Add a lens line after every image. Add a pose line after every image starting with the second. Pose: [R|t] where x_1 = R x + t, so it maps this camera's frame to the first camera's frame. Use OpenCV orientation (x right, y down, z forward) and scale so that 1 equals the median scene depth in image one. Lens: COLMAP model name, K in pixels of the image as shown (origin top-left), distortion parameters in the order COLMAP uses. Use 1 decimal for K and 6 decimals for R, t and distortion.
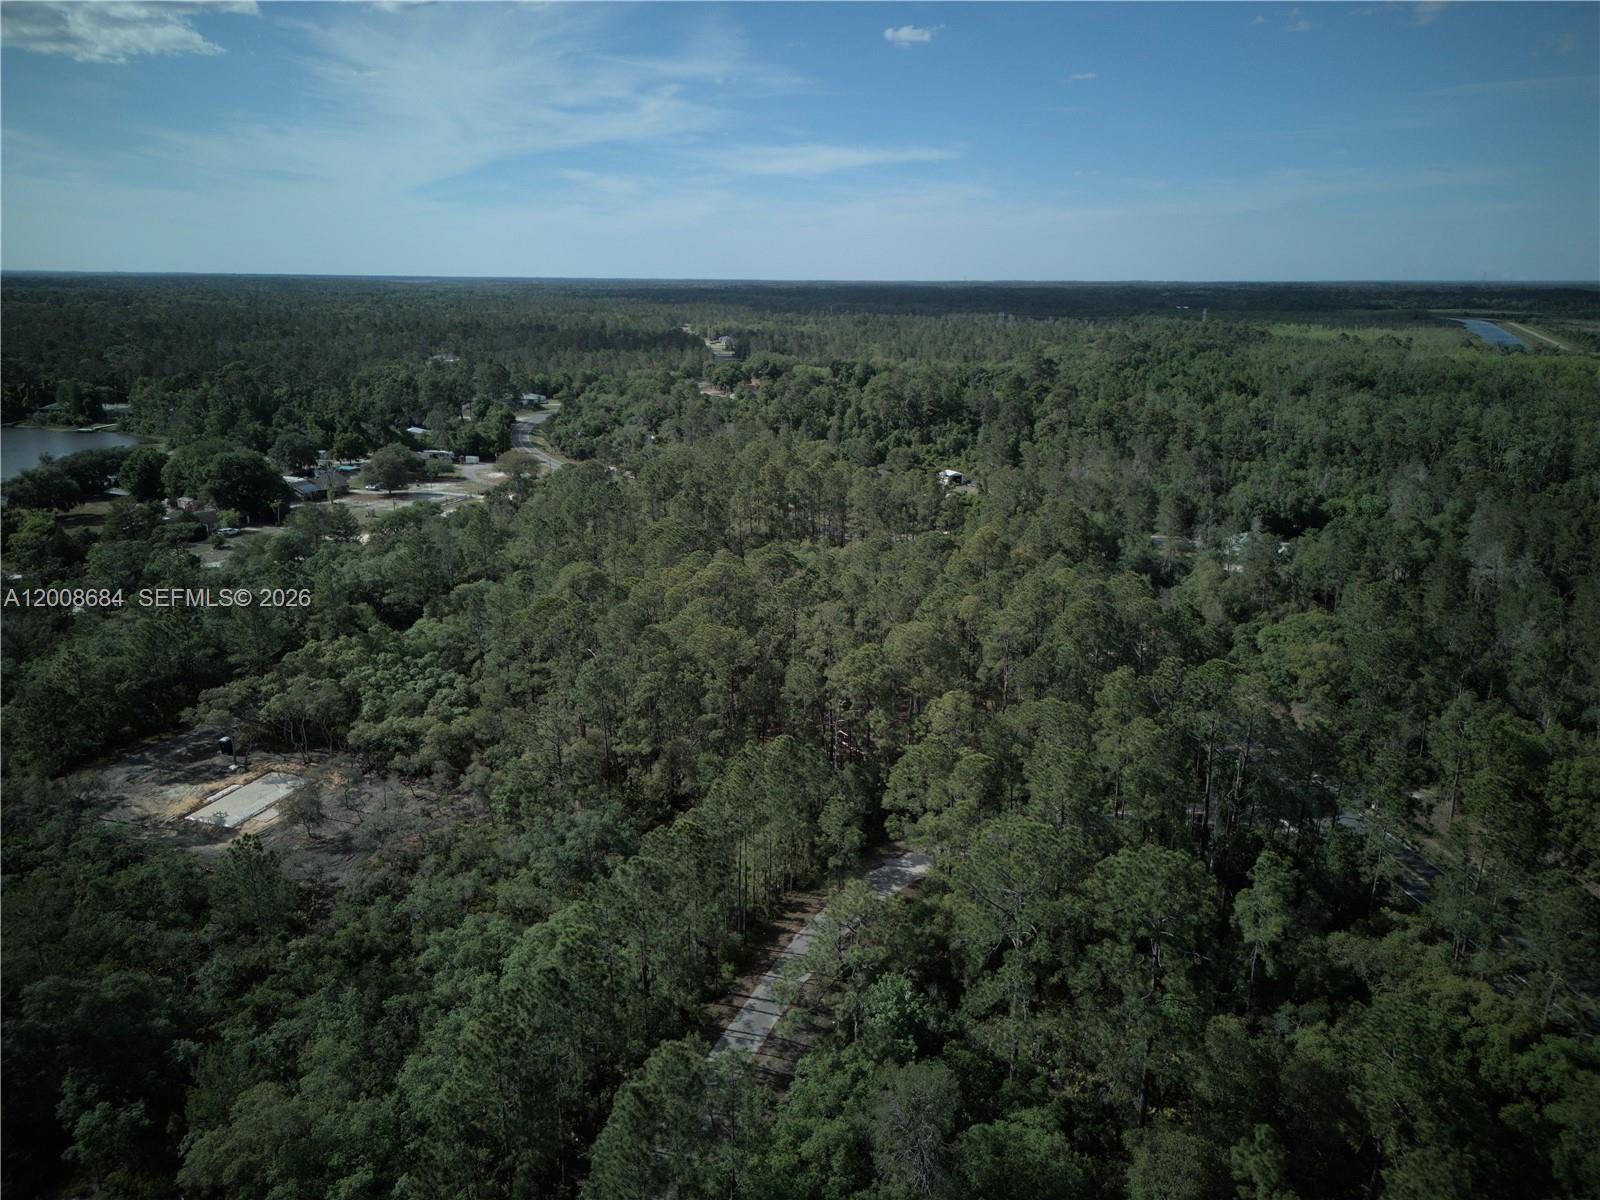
lens RADIAL K [[1127.5, 0, 800.0], [0, 1127.5, 600.0], [0, 0, 1]] dist [0.044760, -0.040354]
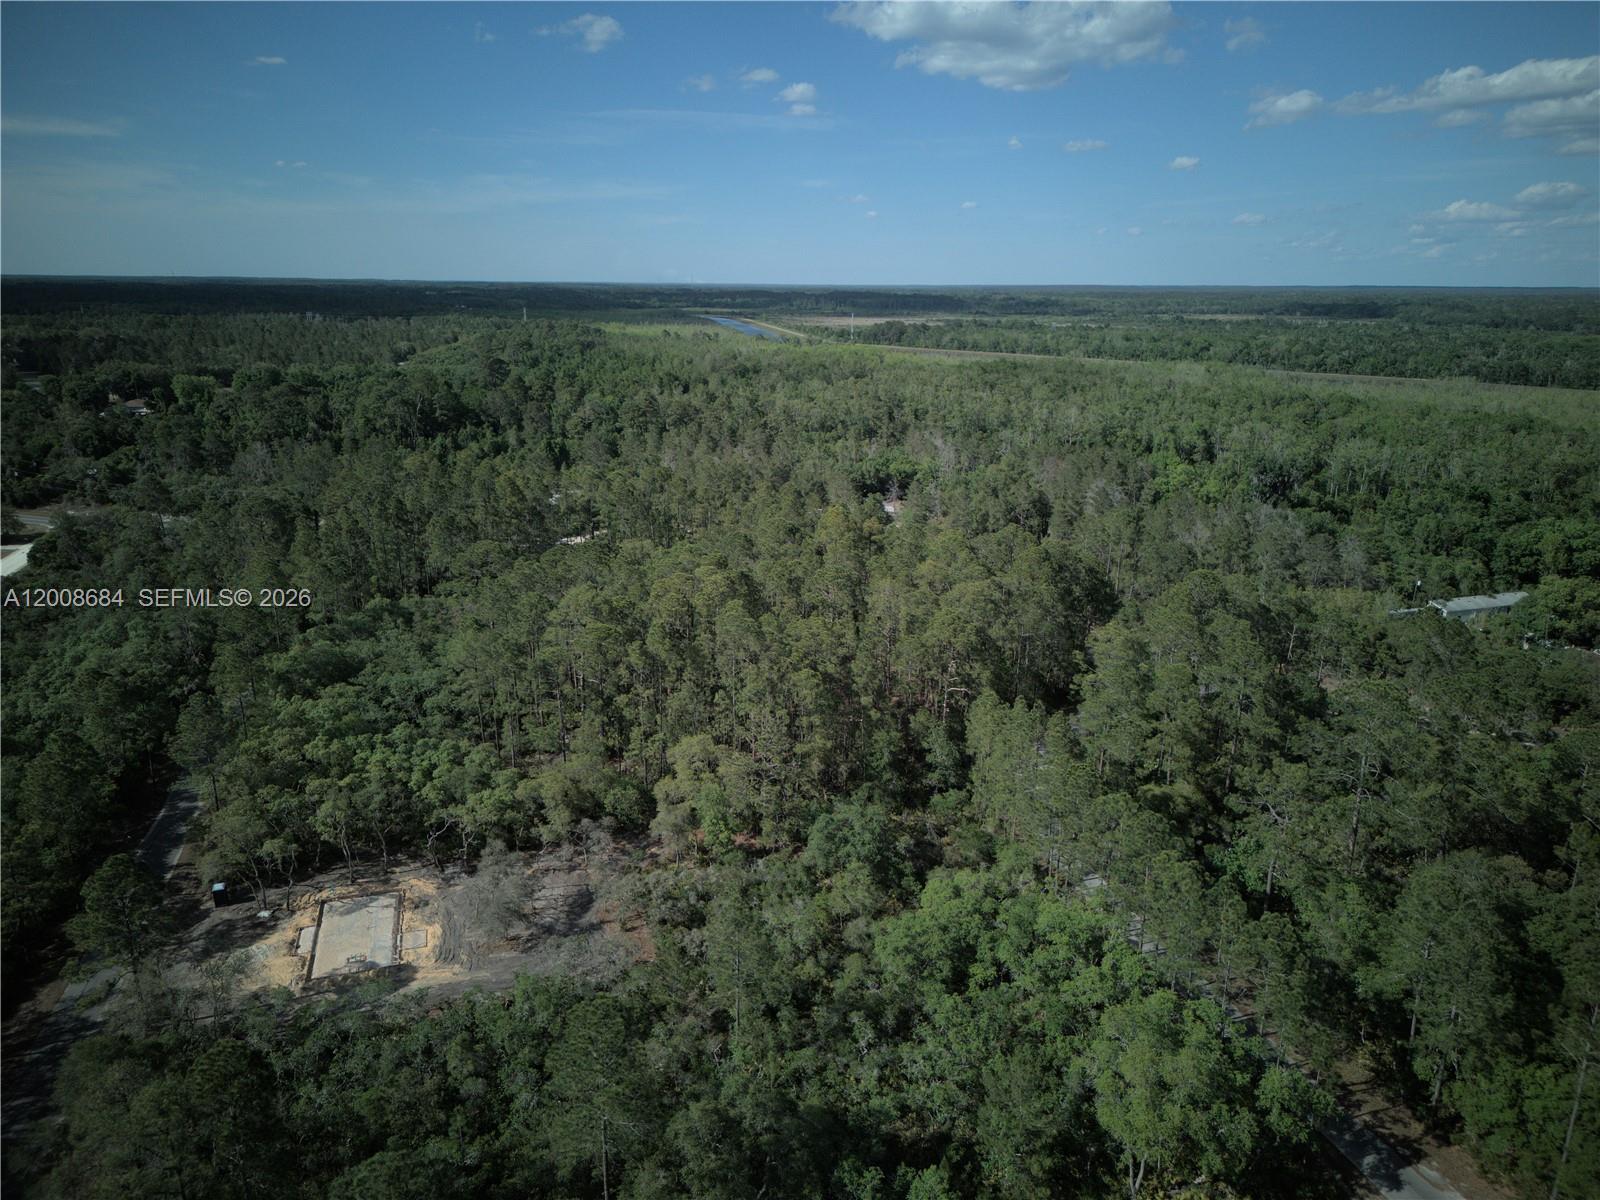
lens RADIAL K [[1127.5, 0, 800.0], [0, 1127.5, 600.0], [0, 0, 1]] dist [0.044760, -0.040354]
pose [[0.799131, -0.158543, 0.579874, -0.663313], [0.157819, 0.986092, 0.052114, -0.049317], [-0.580071, 0.049869, 0.813038, 0.158434]]
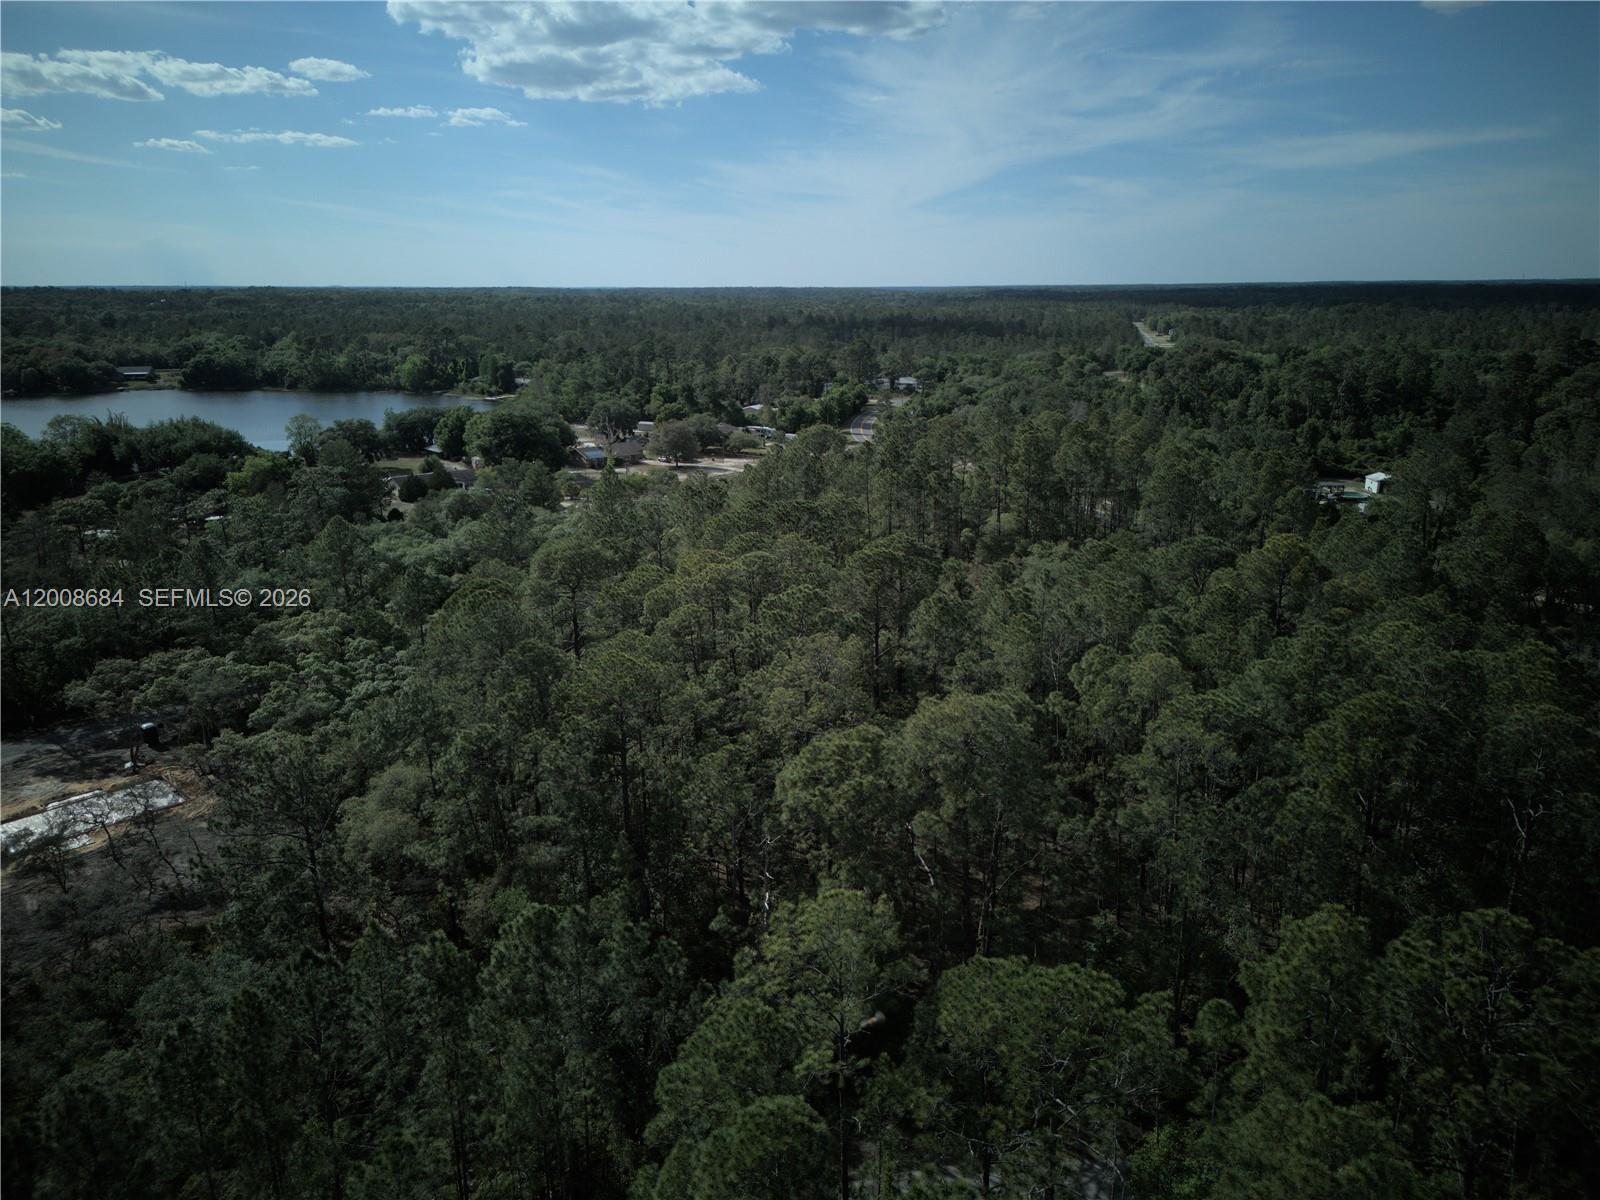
lens RADIAL K [[1098.3, 0, 790.9], [0, 1098.3, 660.5], [0, 0, 1]] dist [0.047899, -0.049271]
pose [[0.912251, 0.119732, -0.391742, 0.207538], [-0.100239, 0.992504, 0.069921, -0.020782], [0.397177, -0.024518, 0.917414, 0.505117]]
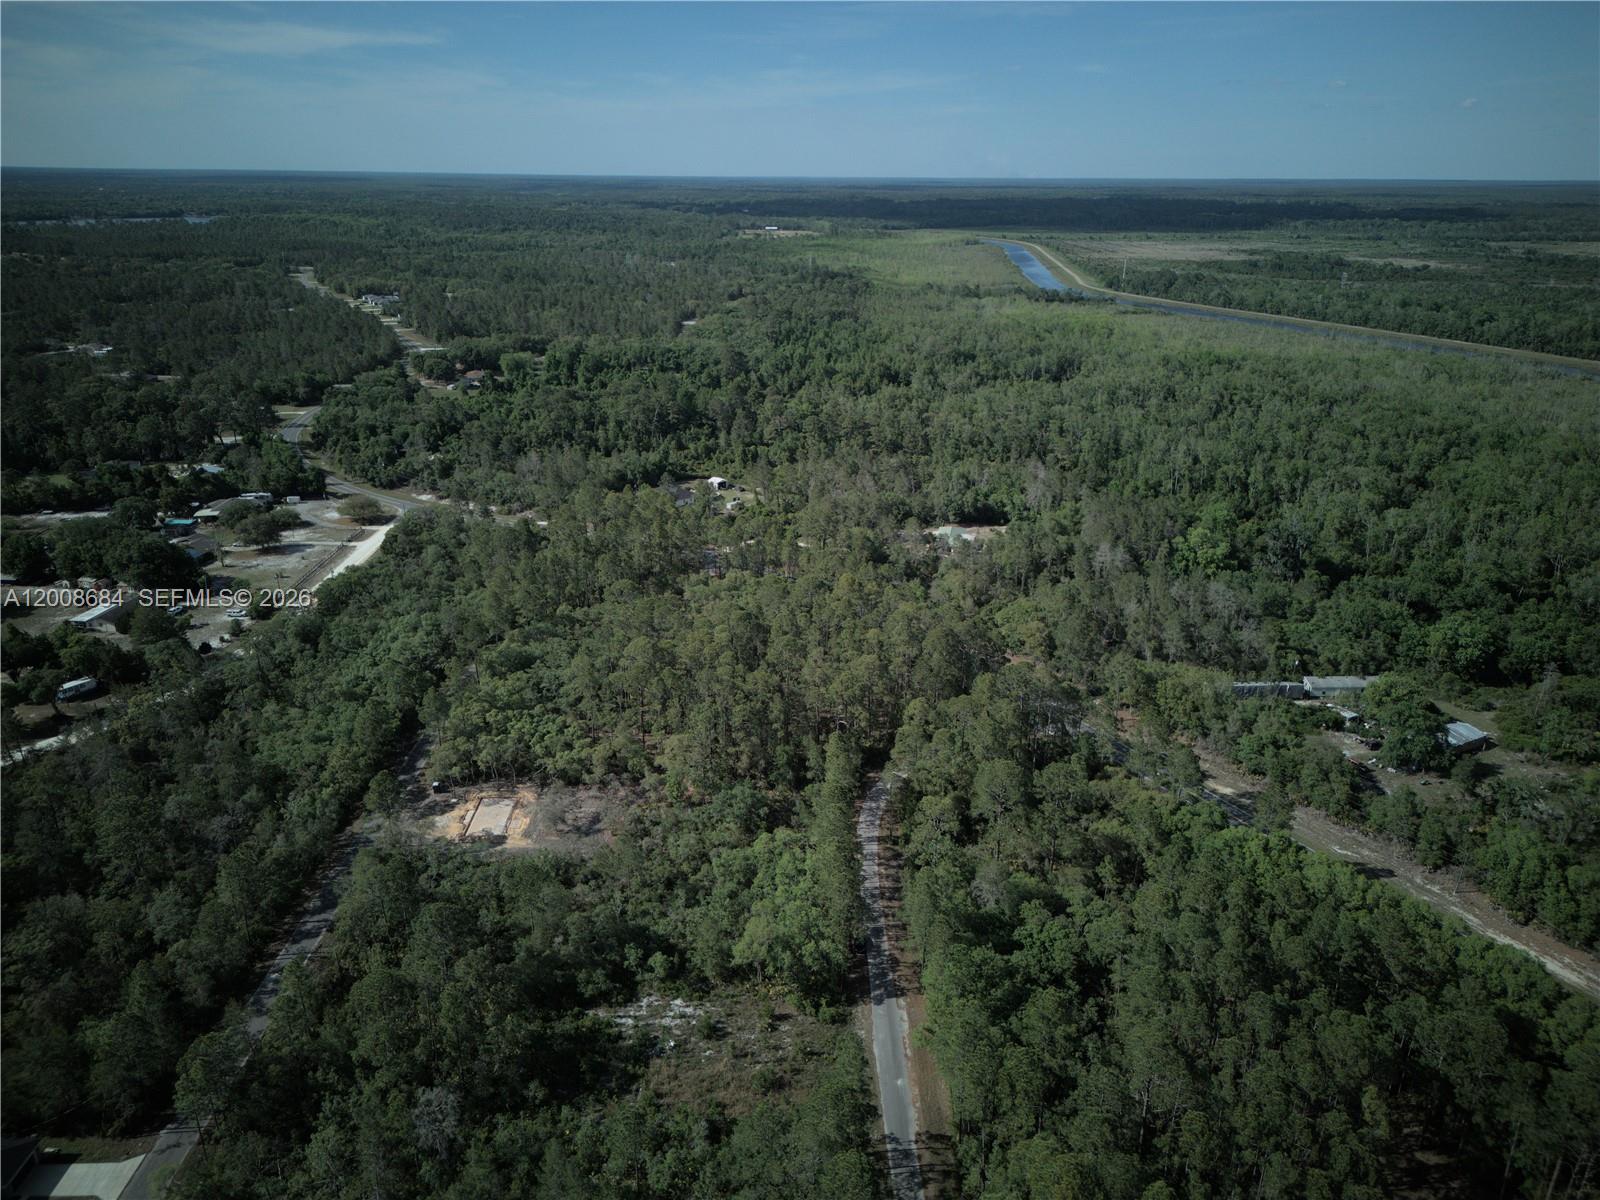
lens RADIAL K [[1136.5, 0, 800.0], [0, 1136.5, 600.0], [0, 0, 1]] dist [0.062113, -0.055632]
pose [[0.934757, -0.124017, 0.332941, -0.579544], [0.094064, 0.990047, 0.104689, -0.263507], [-0.342610, -0.066541, 0.937118, -0.667497]]
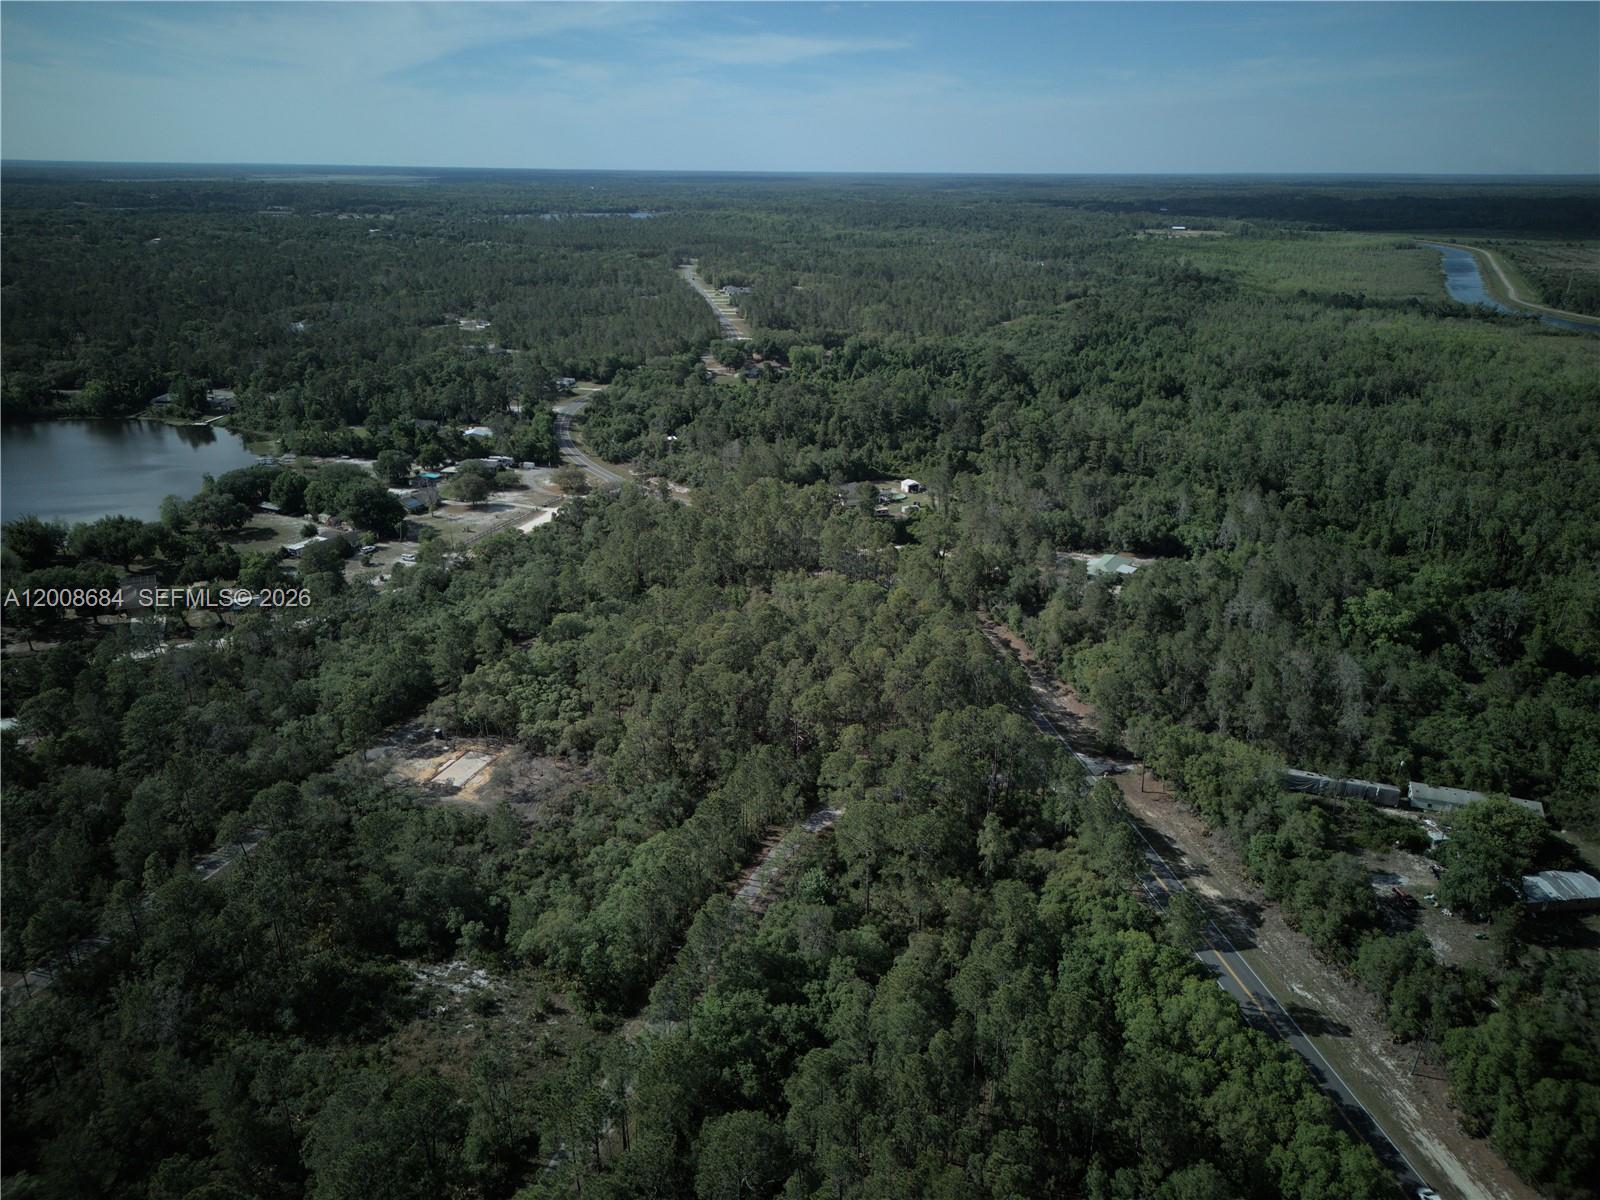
lens RADIAL K [[1136.5, 0, 800.0], [0, 1136.5, 600.0], [0, 0, 1]] dist [0.062113, -0.055632]
pose [[0.999987, 0.003059, -0.003972, 0.040130], [-0.002690, 0.995943, 0.089950, -0.243085], [0.004231, -0.089938, 0.995938, -0.724980]]
